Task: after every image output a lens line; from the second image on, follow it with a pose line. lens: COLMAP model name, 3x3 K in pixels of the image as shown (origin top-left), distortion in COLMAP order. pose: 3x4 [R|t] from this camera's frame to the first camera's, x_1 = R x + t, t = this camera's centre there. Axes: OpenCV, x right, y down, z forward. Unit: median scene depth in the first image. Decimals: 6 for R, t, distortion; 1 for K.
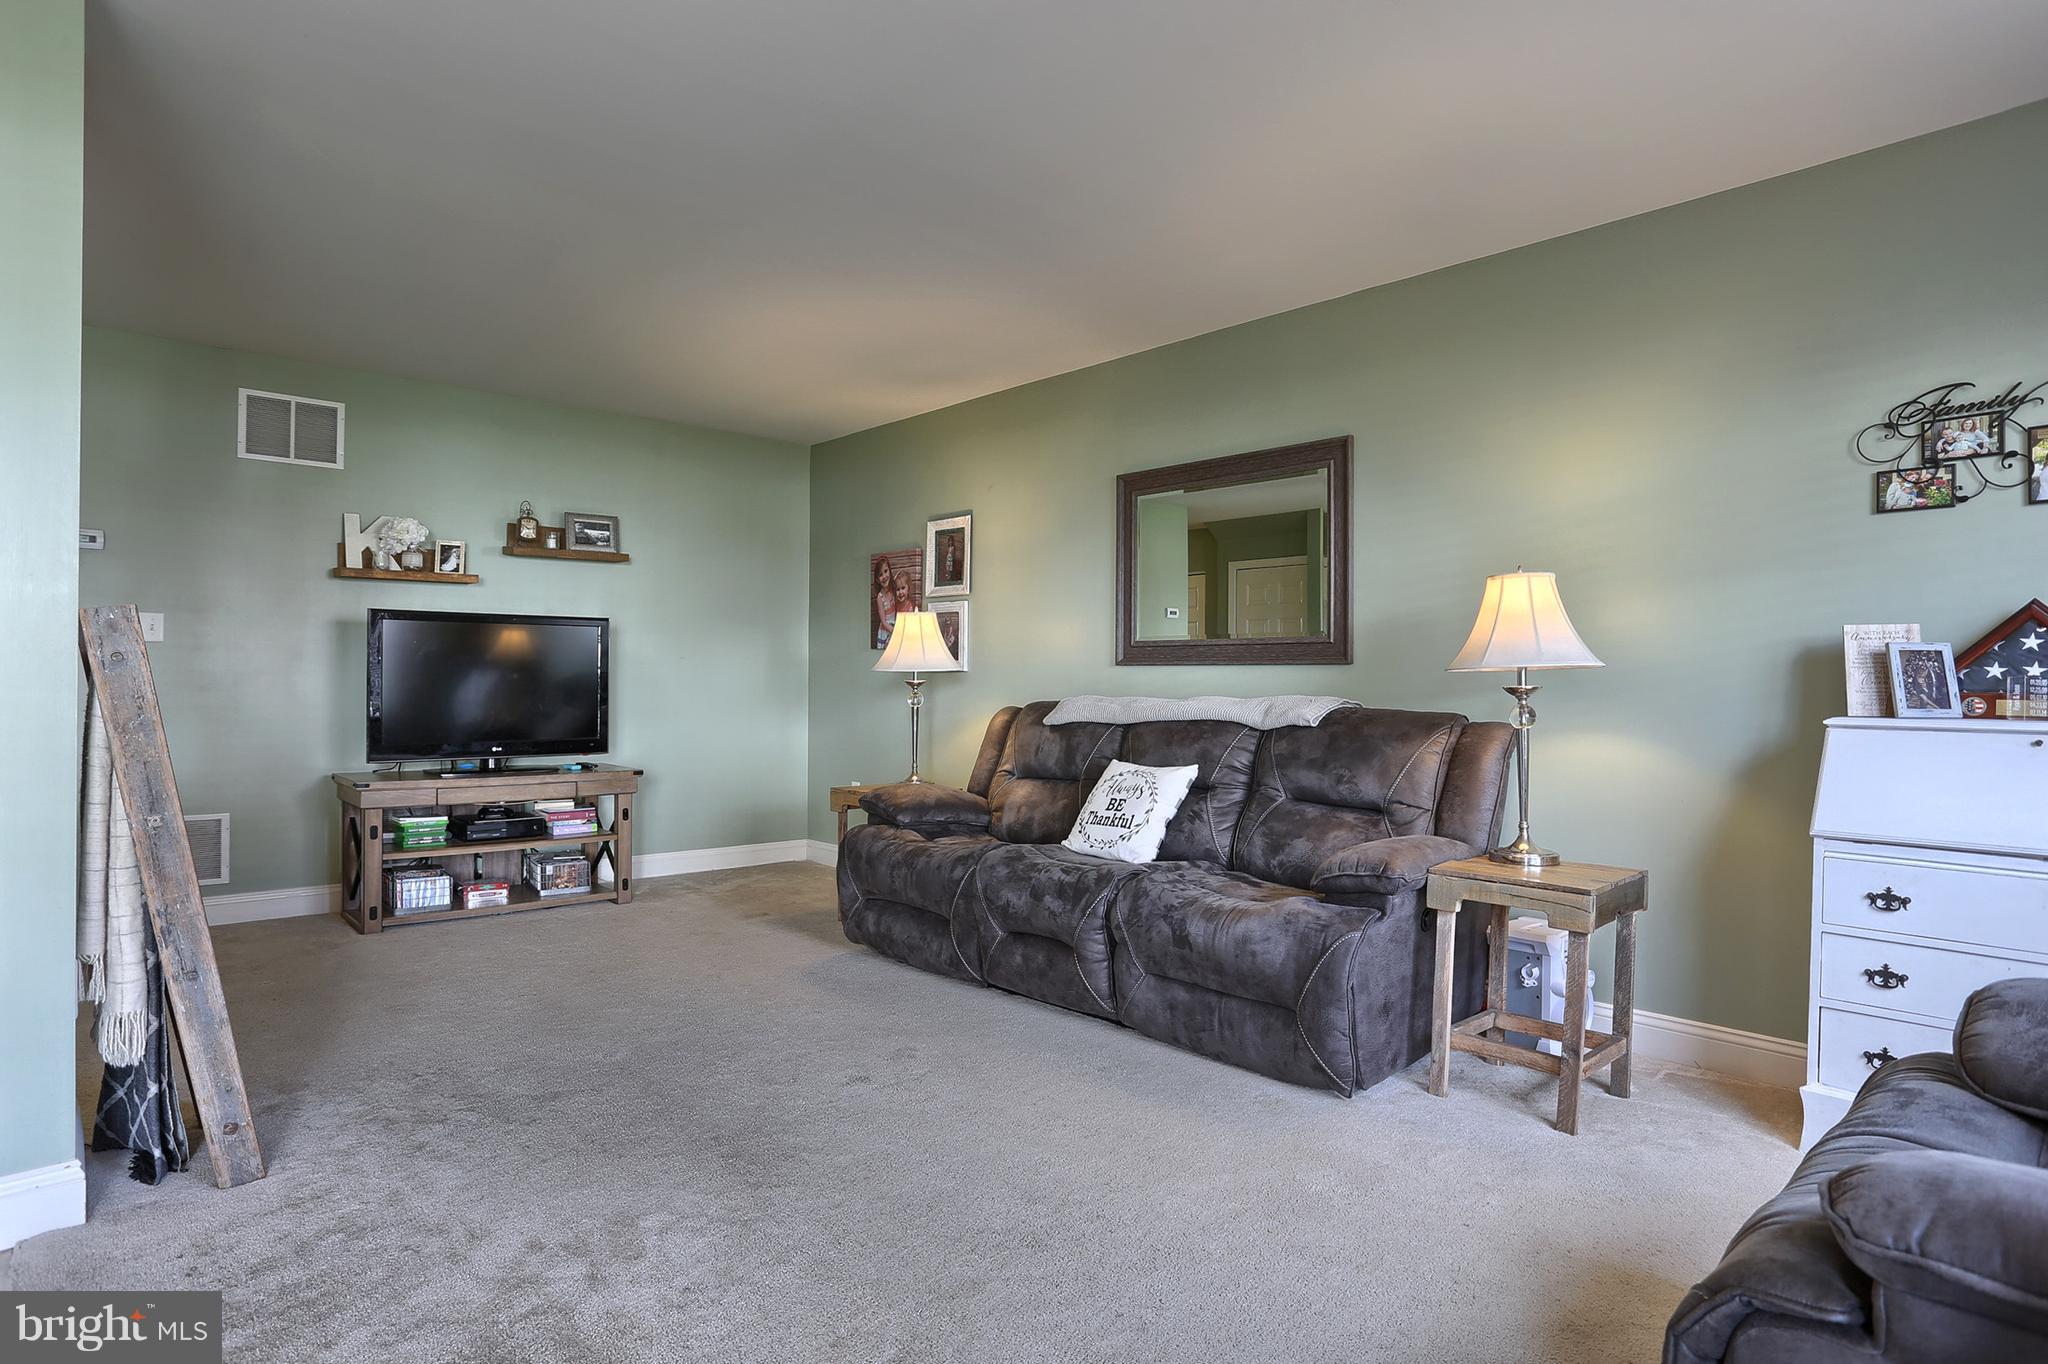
lens RADIAL K [[1088.7, 0, 1035.2], [0, 1088.7, 668.9], [0, 0, 1]] dist [-0.079169, 0.030665]
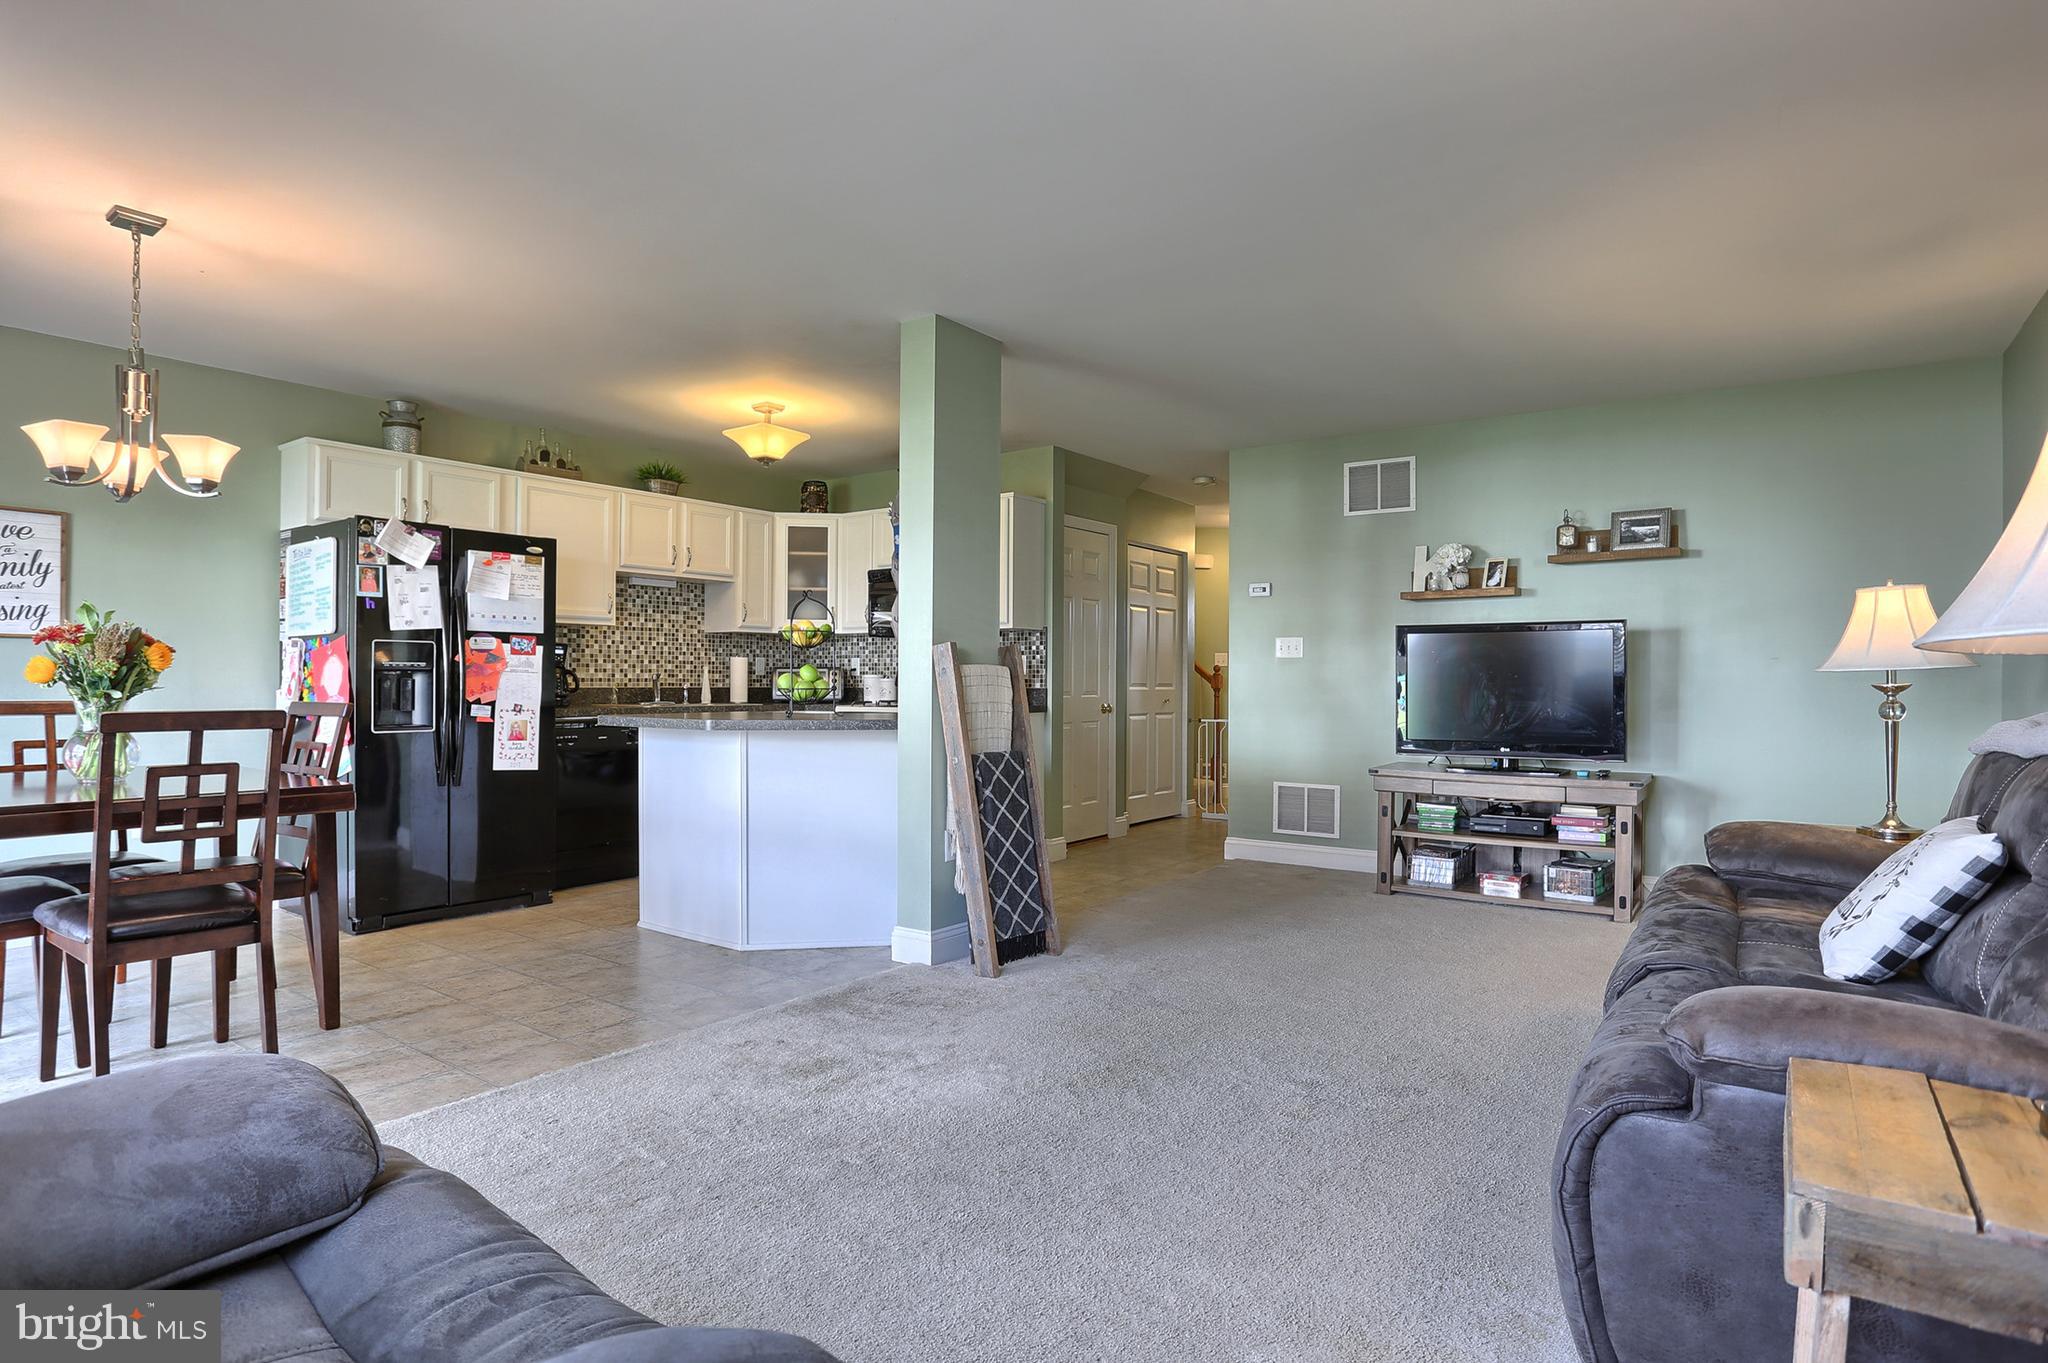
lens RADIAL K [[1088.7, 0, 1035.2], [0, 1088.7, 668.4], [0, 0, 1]] dist [-0.079169, 0.030665]
pose [[0.188346, -0.017649, -0.981944, 1.021358], [0.008761, 0.999829, -0.016290, 0.016056], [0.982064, -0.005535, 0.188469, 0.752232]]
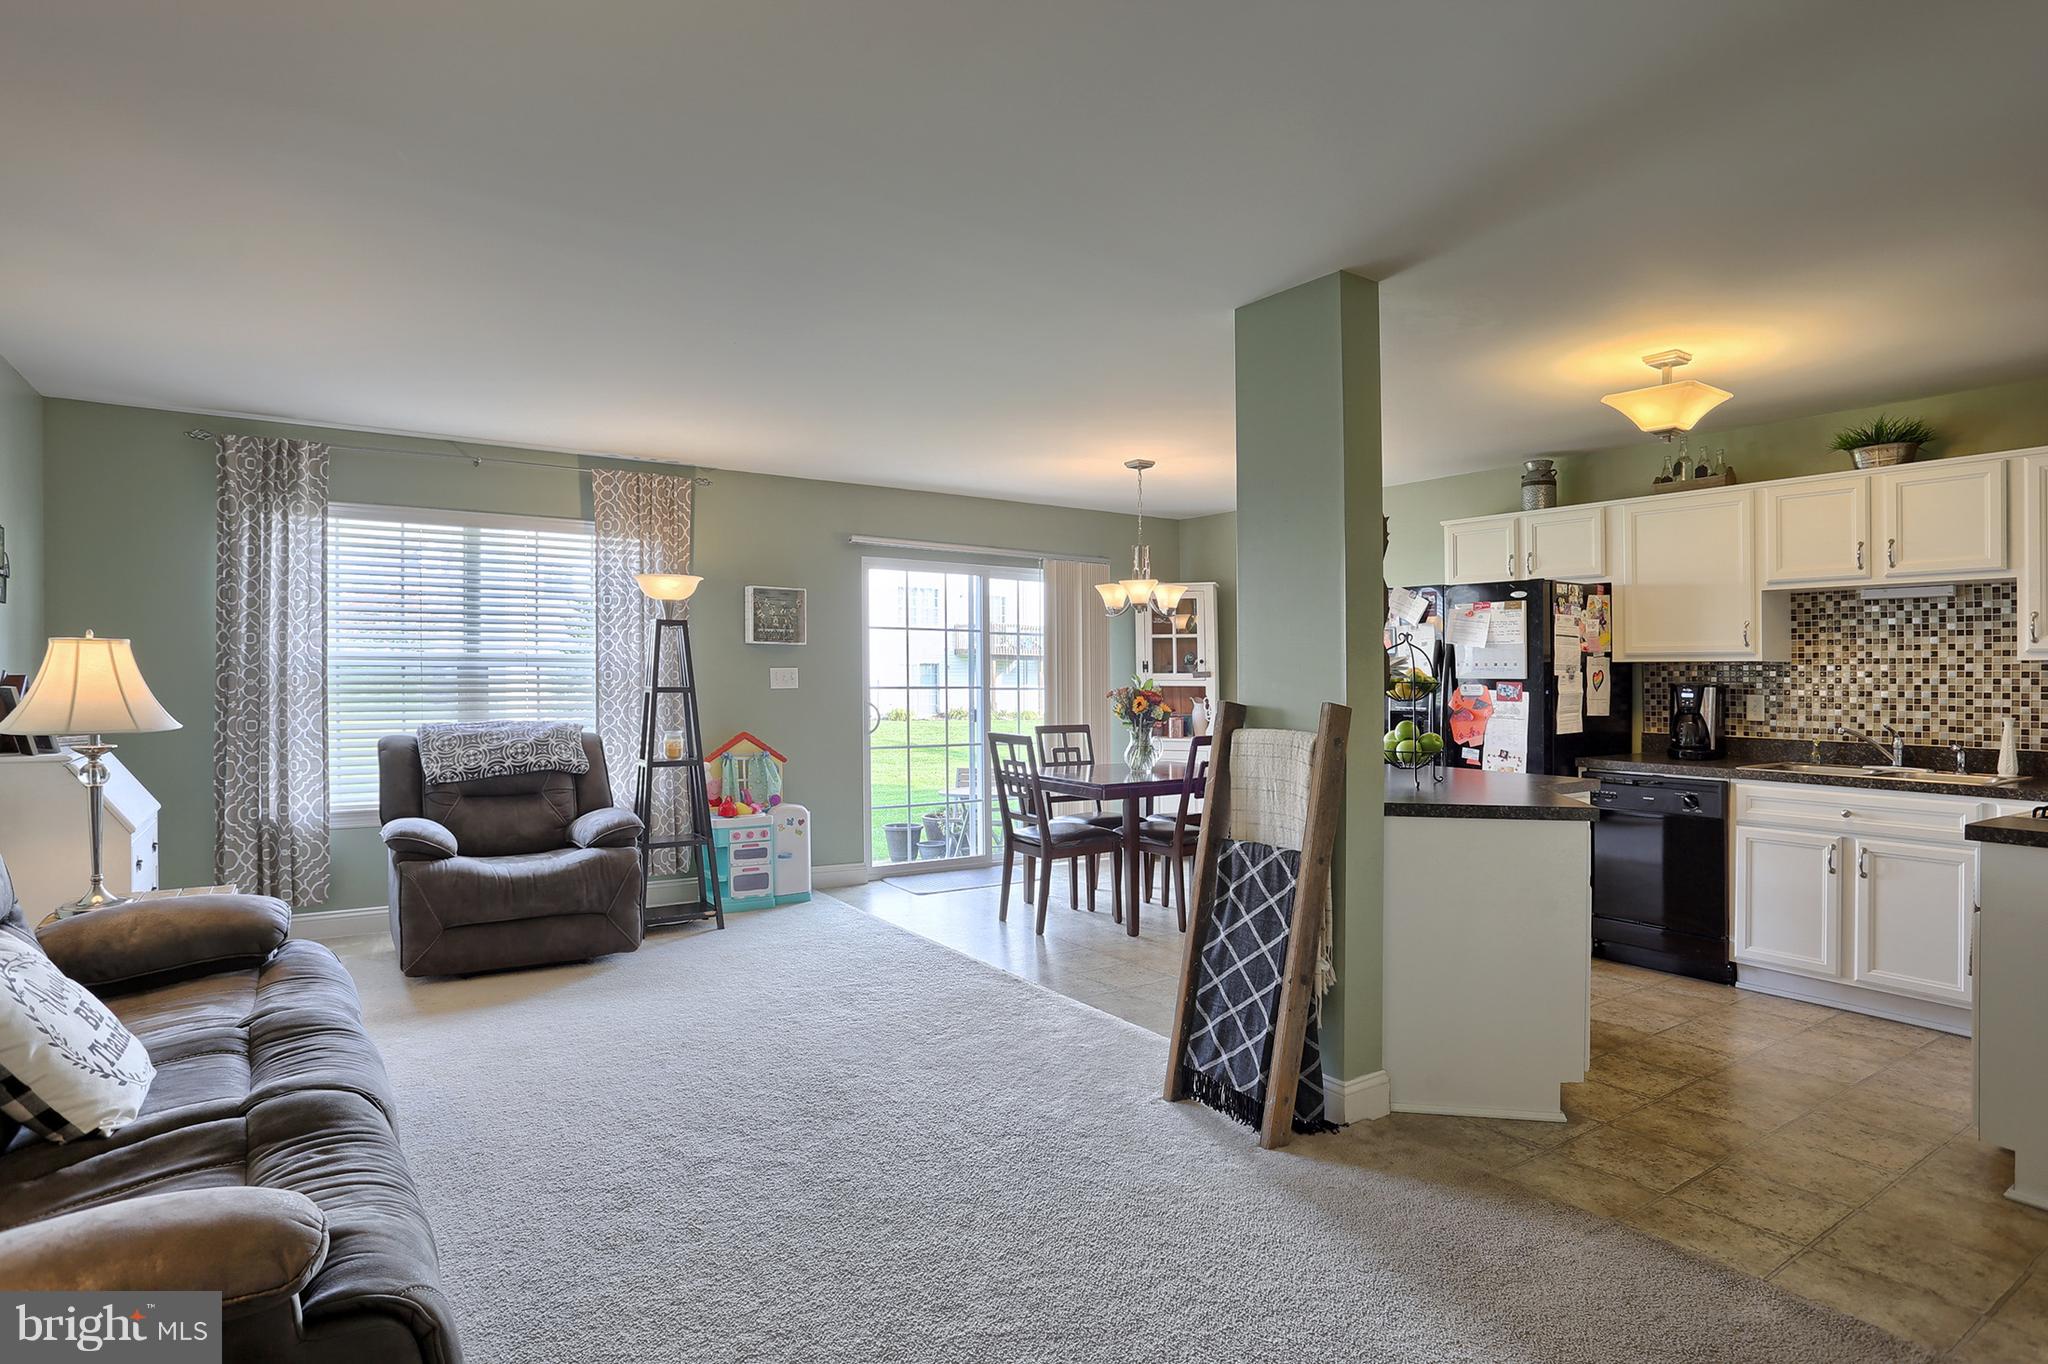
lens RADIAL K [[1065.3, 0, 1036.0], [0, 1065.3, 681.3], [0, 0, 1]] dist [-0.059944, 0.027849]
pose [[-0.986101, -0.015509, 0.165422, -0.840947], [-0.016334, 0.999860, -0.003628, -0.078928], [-0.165343, -0.006279, -0.986216, 2.522150]]
